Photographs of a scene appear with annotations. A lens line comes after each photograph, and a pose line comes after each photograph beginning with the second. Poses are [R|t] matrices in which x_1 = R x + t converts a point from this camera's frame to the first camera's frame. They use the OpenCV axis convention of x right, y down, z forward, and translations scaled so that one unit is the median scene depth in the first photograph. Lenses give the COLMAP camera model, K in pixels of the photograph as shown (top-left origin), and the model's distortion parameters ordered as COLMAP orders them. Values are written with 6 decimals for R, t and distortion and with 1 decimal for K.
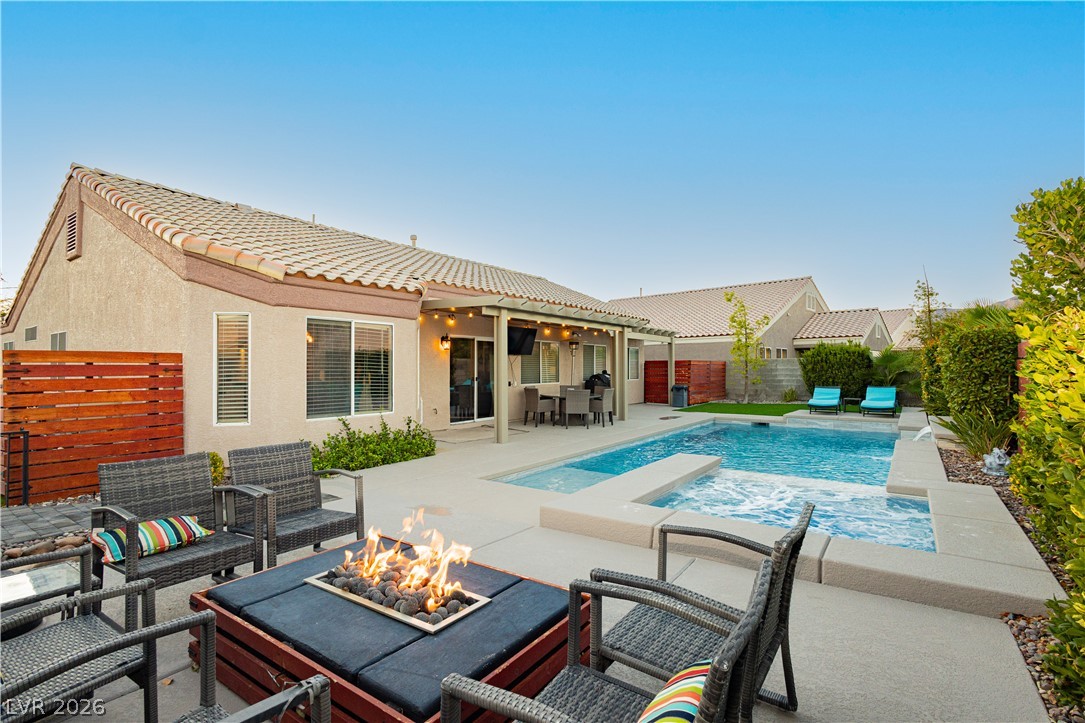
lens RADIAL K [[497.2, 0, 550.7], [0, 497.2, 365.3], [0, 0, 1]] dist [0.003556, 0.000675]
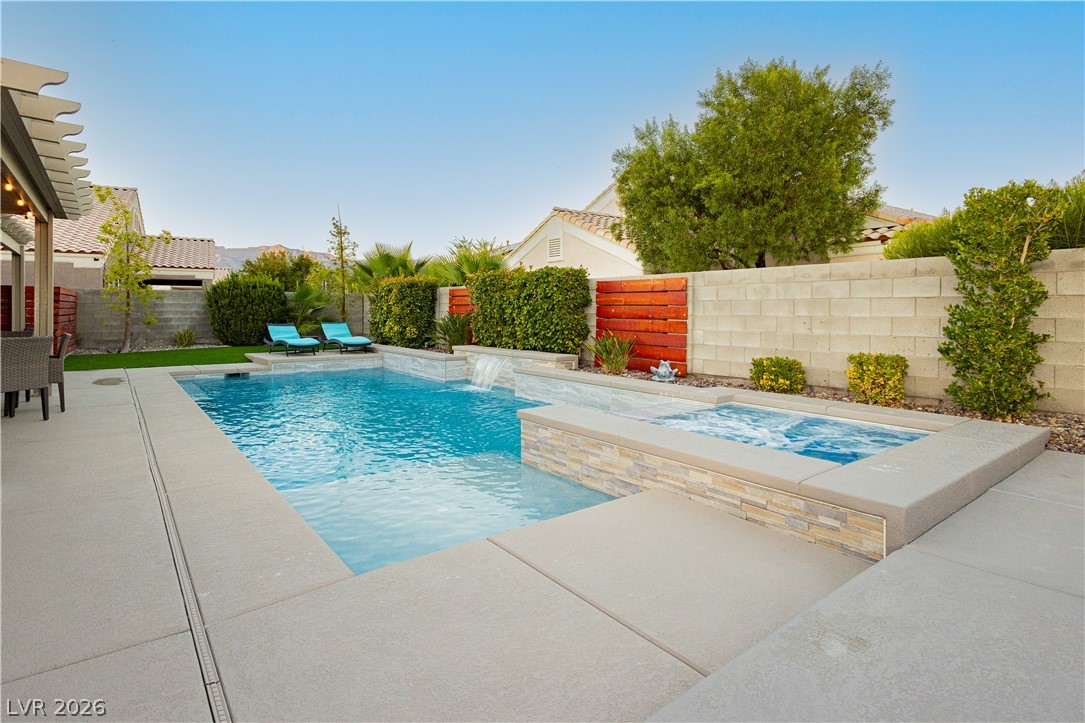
lens RADIAL K [[546.5, 0, 506.4], [0, 546.5, 312.0], [0, 0, 1]] dist [0.006026, 0.000756]
pose [[0.319335, 0.002046, 0.947640, -0.202557], [-0.012321, 0.999922, 0.001993, 0.014412], [-0.947562, -0.012312, 0.319336, 0.309837]]
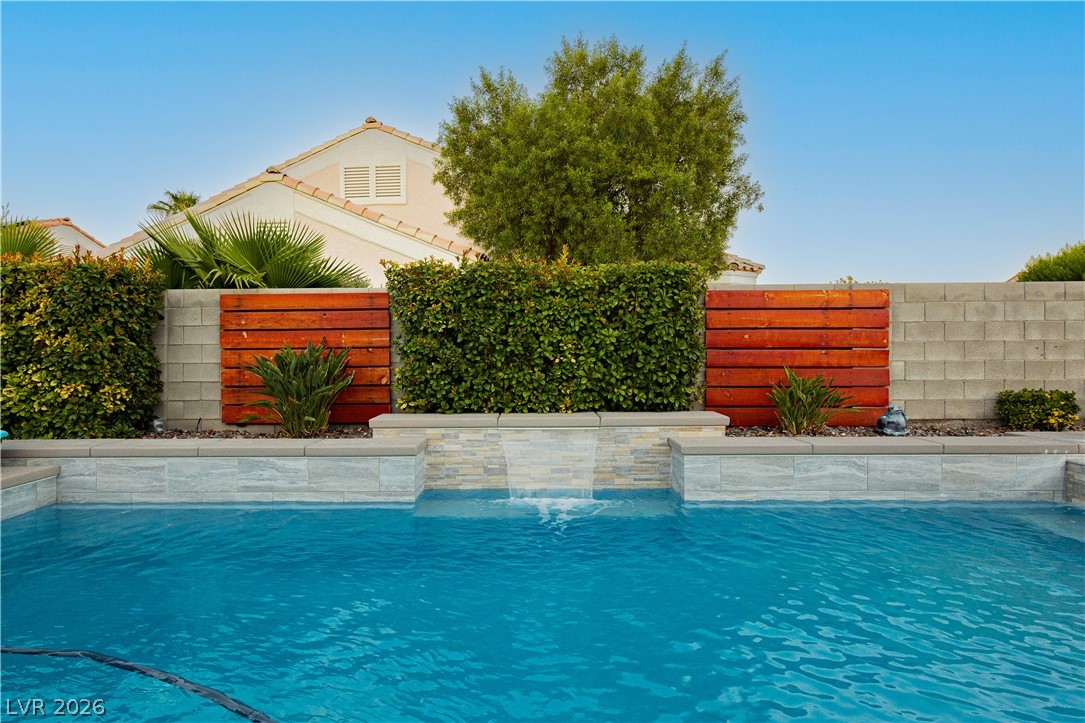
lens RADIAL K [[619.2, 0, 524.3], [0, 619.2, 353.3], [0, 0, 1]] dist [0.005977, 0.000202]
pose [[-0.562562, 0.003407, 0.826748, 0.110699], [0.003436, 0.999993, -0.001783, 0.023759], [-0.826748, 0.001837, -0.562569, 0.738807]]
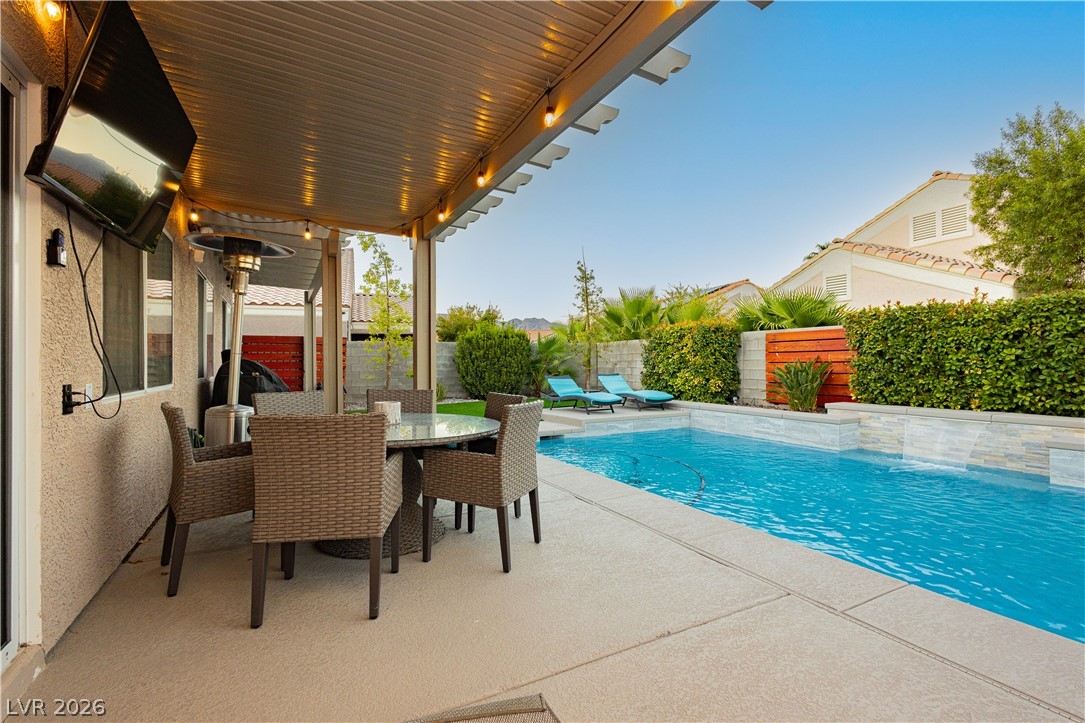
lens RADIAL K [[497.2, 0, 541.9], [0, 497.2, 362.3], [0, 0, 1]] dist [0.003556, 0.000675]
pose [[0.454247, 0.001185, 0.890875, -0.127251], [-0.001778, 0.999998, -0.000424, 0.020043], [-0.890874, -0.001392, 0.454248, 0.636297]]
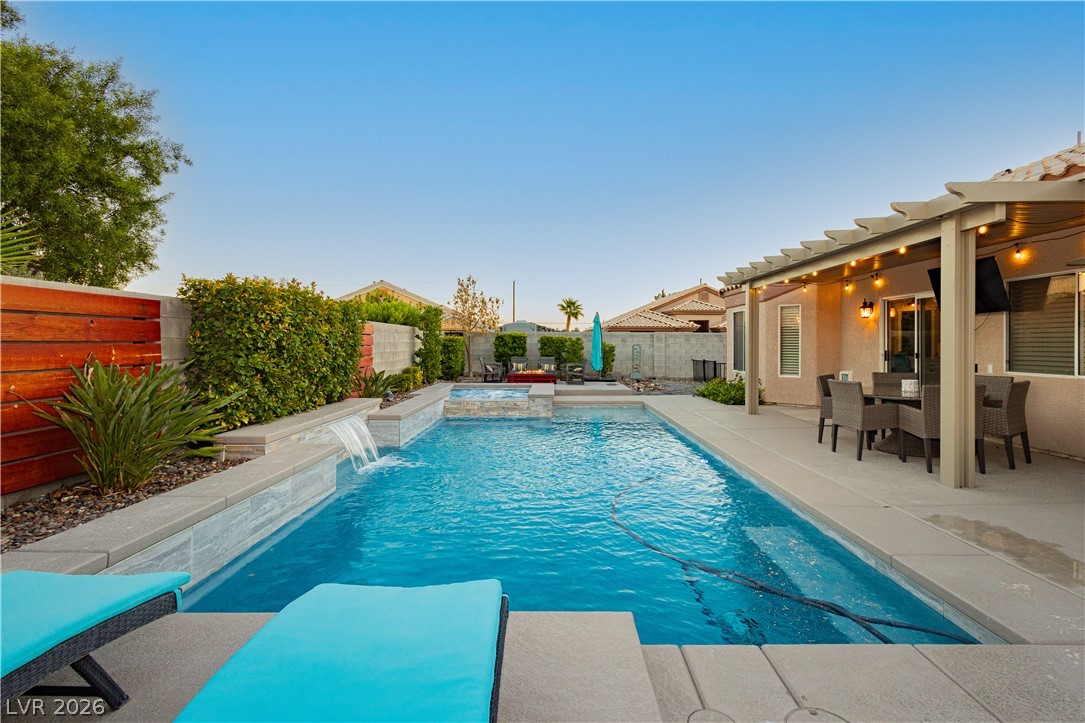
lens RADIAL K [[519.6, 0, 558.4], [0, 519.6, 346.0], [0, 0, 1]] dist [0.001302, 0.000630]
pose [[-0.807089, 0.004244, -0.590414, 0.505377], [0.004800, 0.999988, 0.000626, 0.008782], [0.590410, -0.002329, -0.807100, 0.962137]]
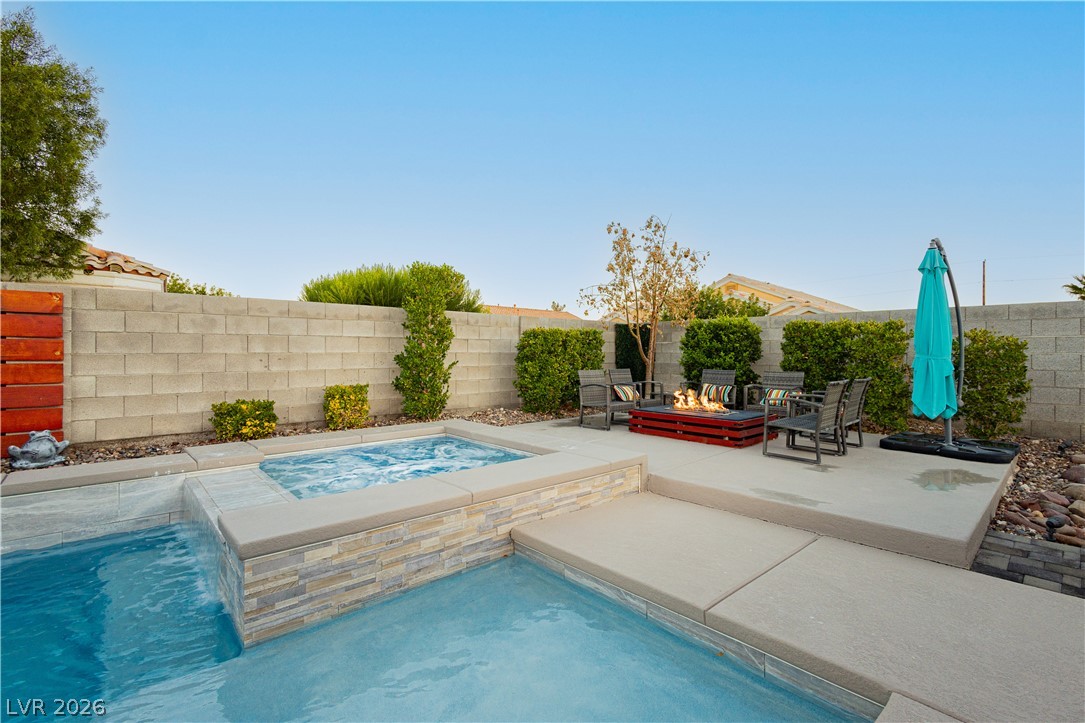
lens RADIAL K [[497.2, 0, 545.3], [0, 497.2, 354.1], [0, 0, 1]] dist [0.003556, 0.000675]
pose [[-0.975856, 0.003482, 0.218389, -0.012973], [0.002486, 0.999985, -0.004837, 0.018498], [-0.218402, -0.004177, -0.975850, 0.527448]]
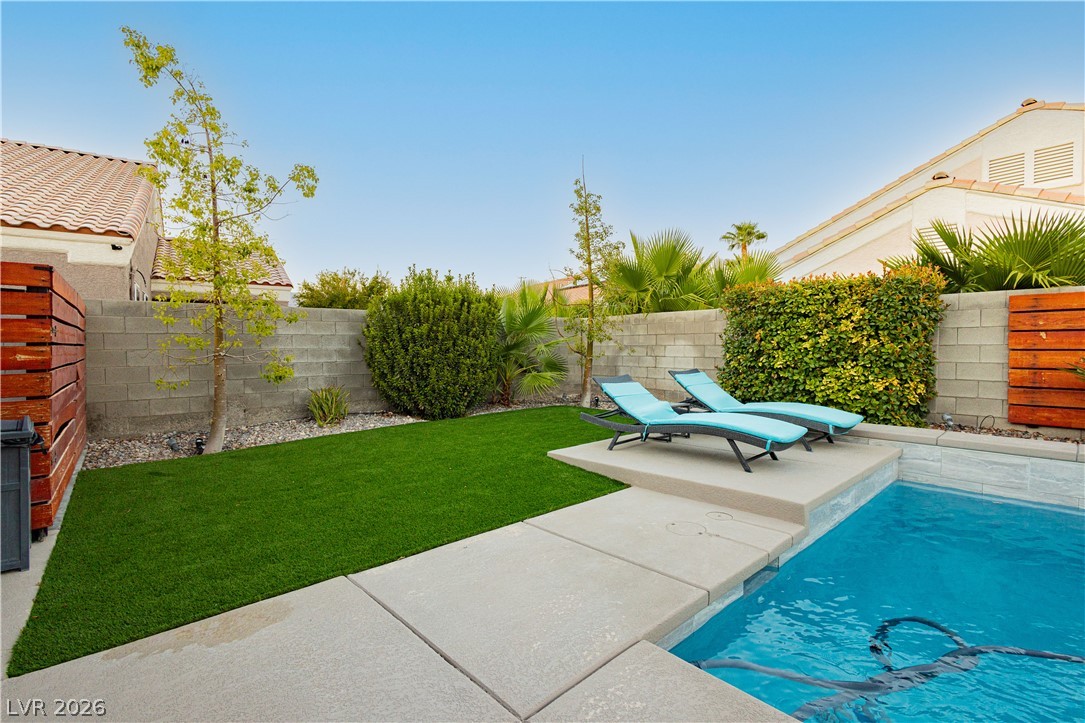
lens RADIAL K [[497.2, 0, 545.4], [0, 497.2, 359.8], [0, 0, 1]] dist [0.003556, 0.000675]
pose [[0.202871, -0.024741, 0.978893, 0.173347], [-0.004024, 0.999651, 0.026100, 0.018717], [-0.979197, -0.009234, 0.202701, 0.919399]]
